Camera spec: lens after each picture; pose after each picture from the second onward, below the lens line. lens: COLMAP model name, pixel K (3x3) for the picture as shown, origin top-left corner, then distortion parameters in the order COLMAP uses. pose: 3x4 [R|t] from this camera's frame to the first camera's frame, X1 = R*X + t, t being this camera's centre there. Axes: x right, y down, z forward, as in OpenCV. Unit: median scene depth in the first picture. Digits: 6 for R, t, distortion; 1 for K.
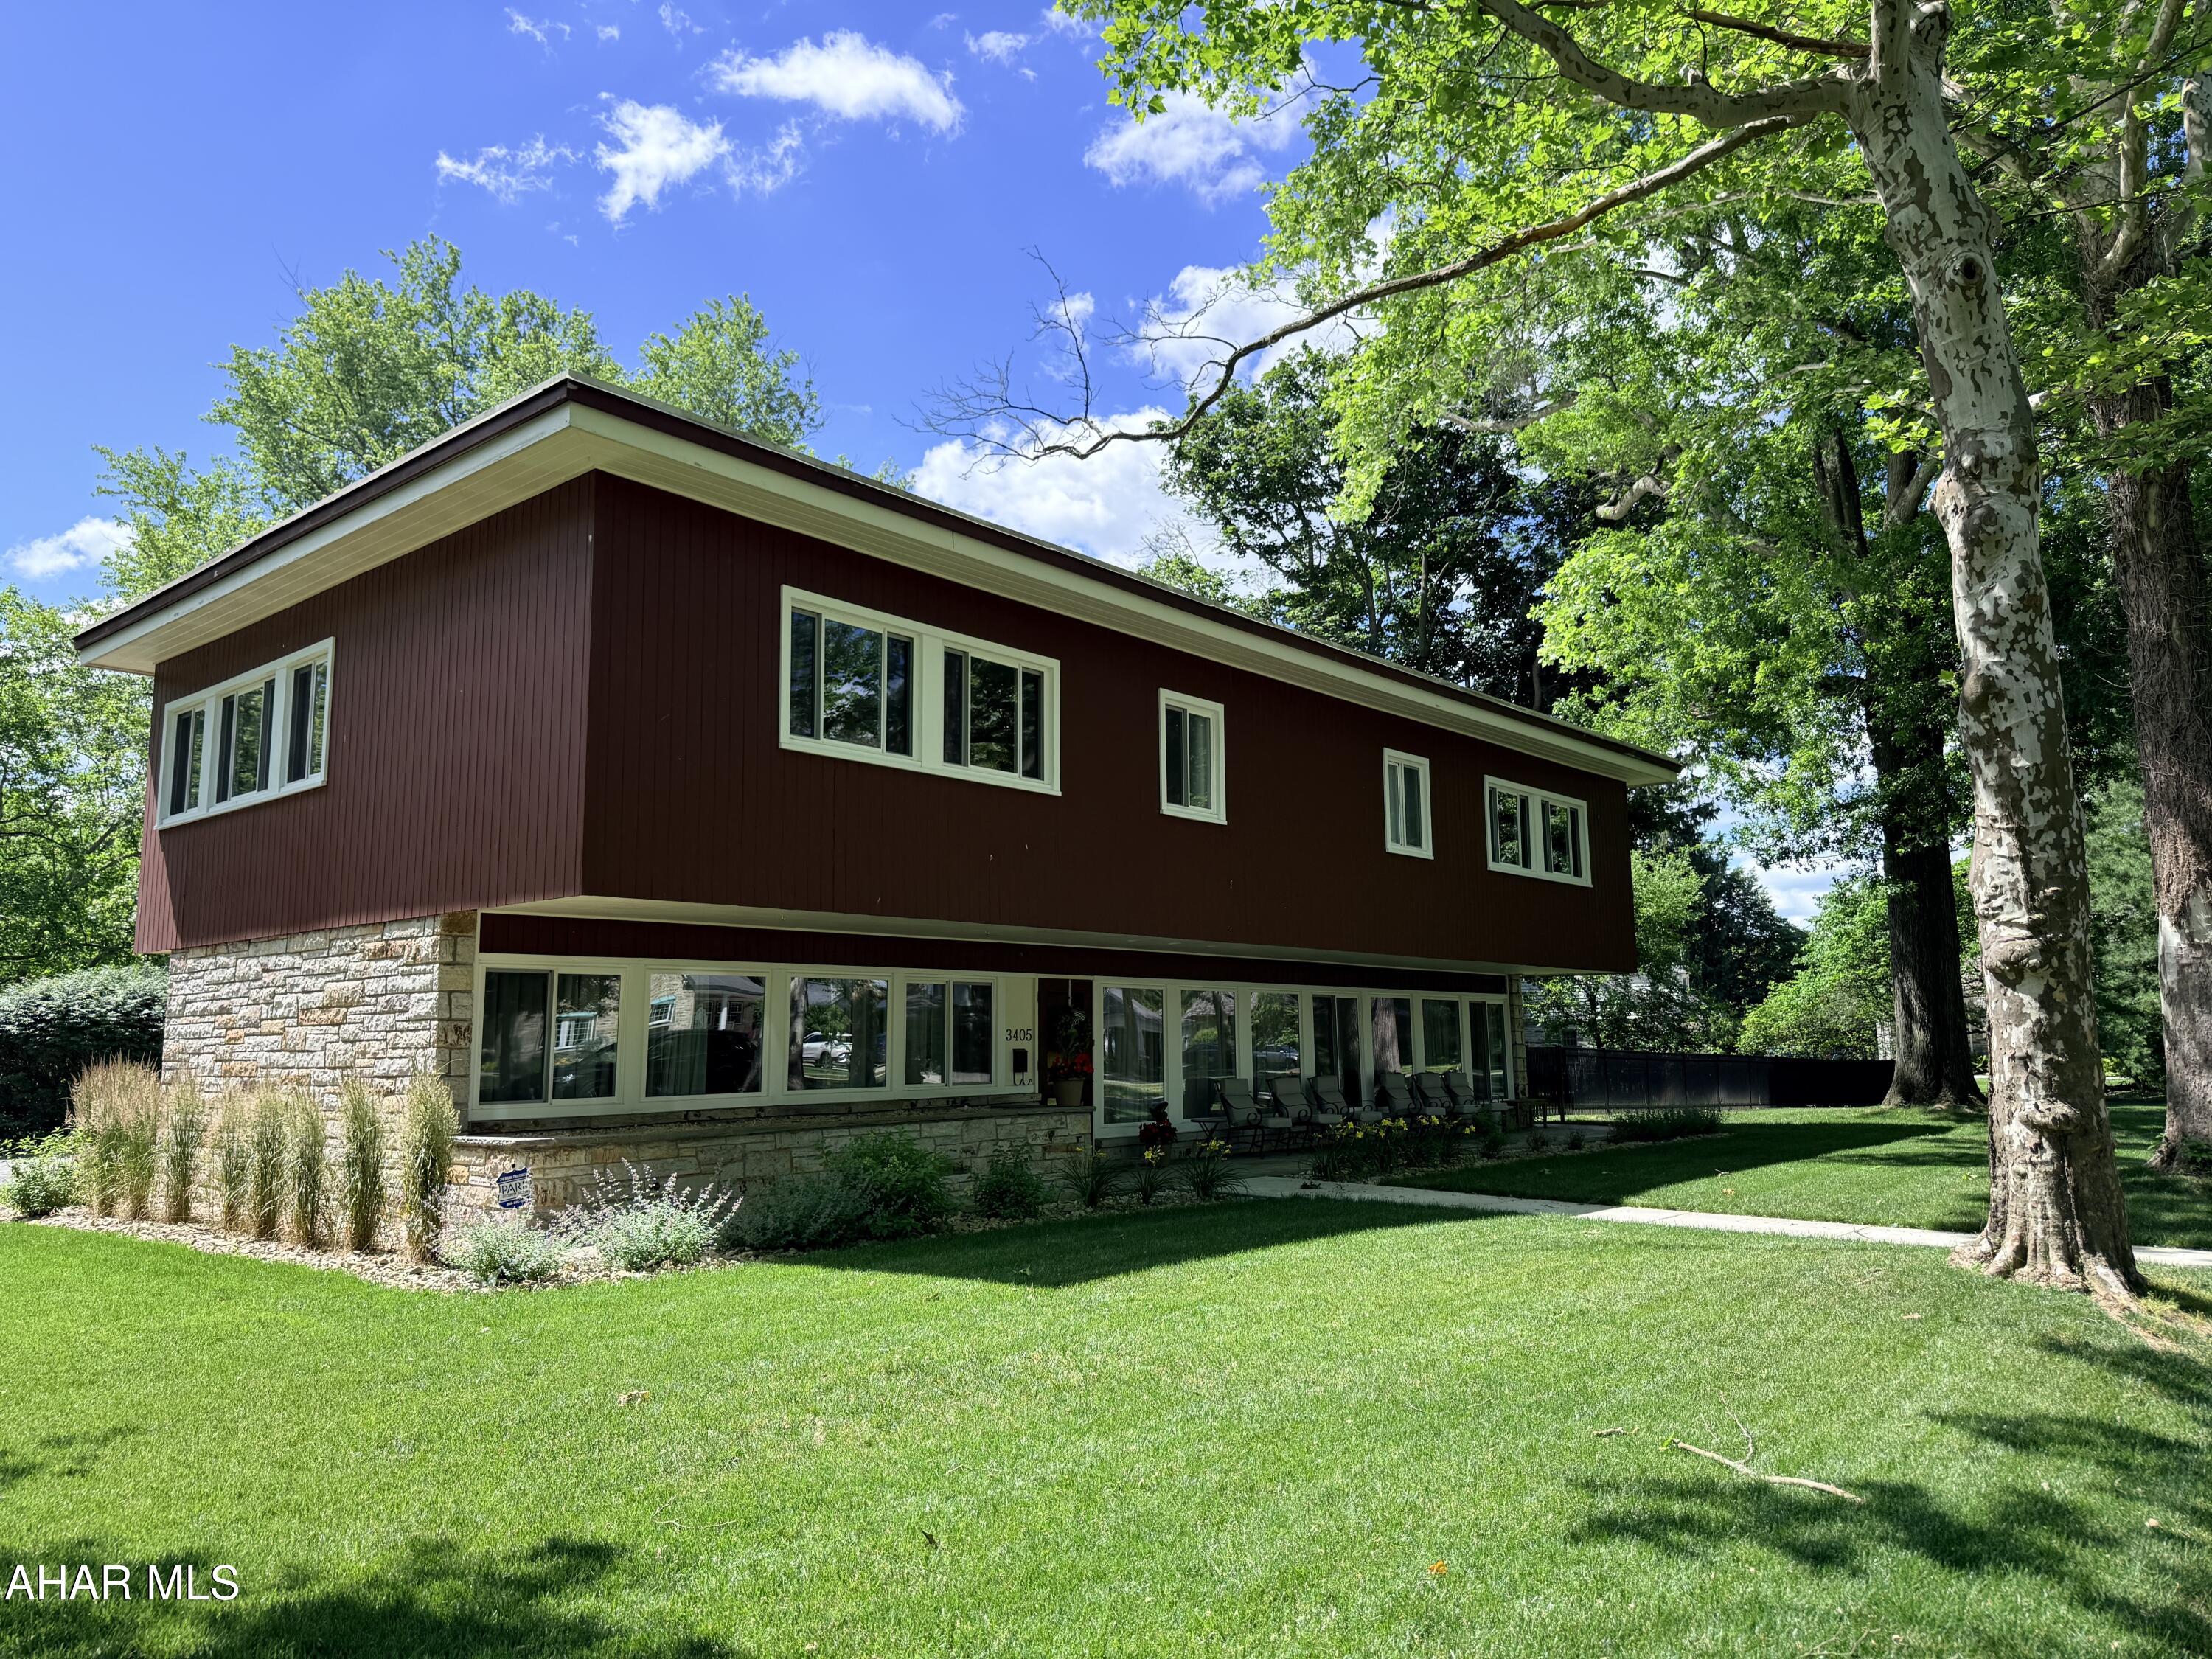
lens RADIAL K [[1533.6, 0, 1162.9], [0, 1533.6, 824.4], [0, 0, 1]] dist [0.088712, -0.136619]
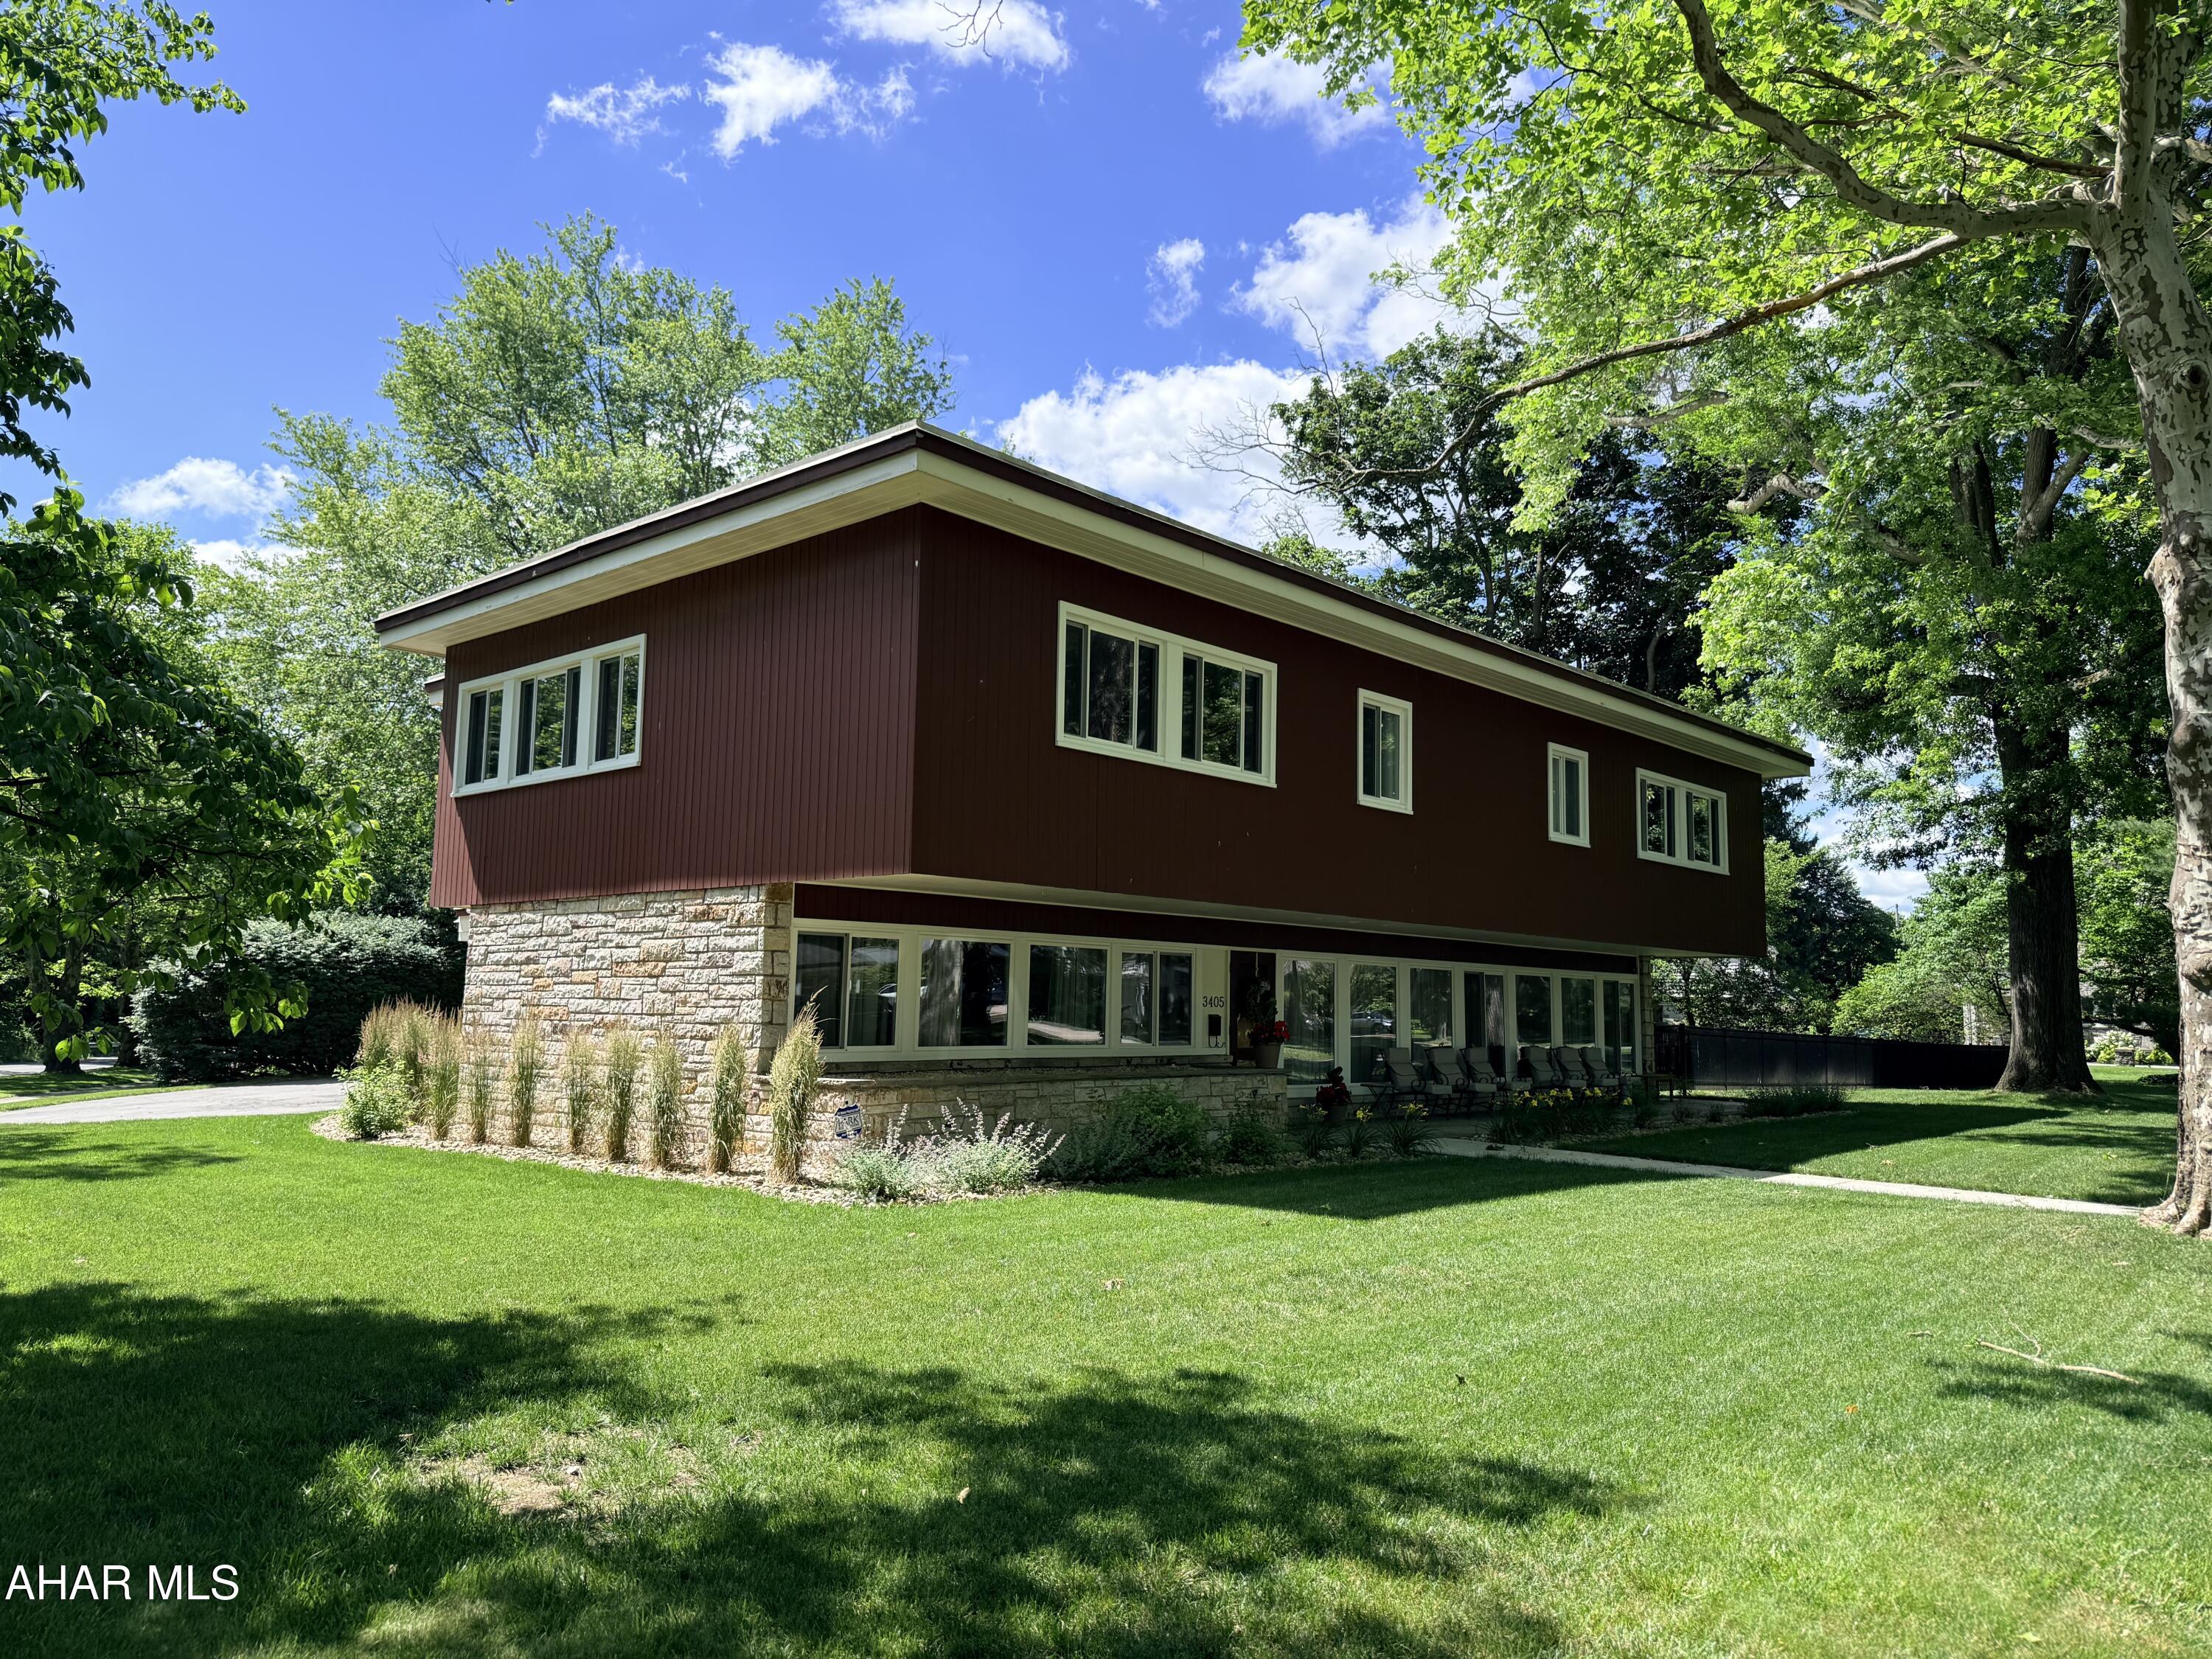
lens RADIAL K [[1587.3, 0, 1106.0], [0, 1587.3, 829.5], [0, 0, 1]] dist [0.048158, -0.064885]
pose [[0.998793, 0.023222, -0.043286, -0.136054], [-0.021808, 0.999223, 0.032845, -0.023020], [0.044015, -0.031861, 0.998523, -0.138798]]
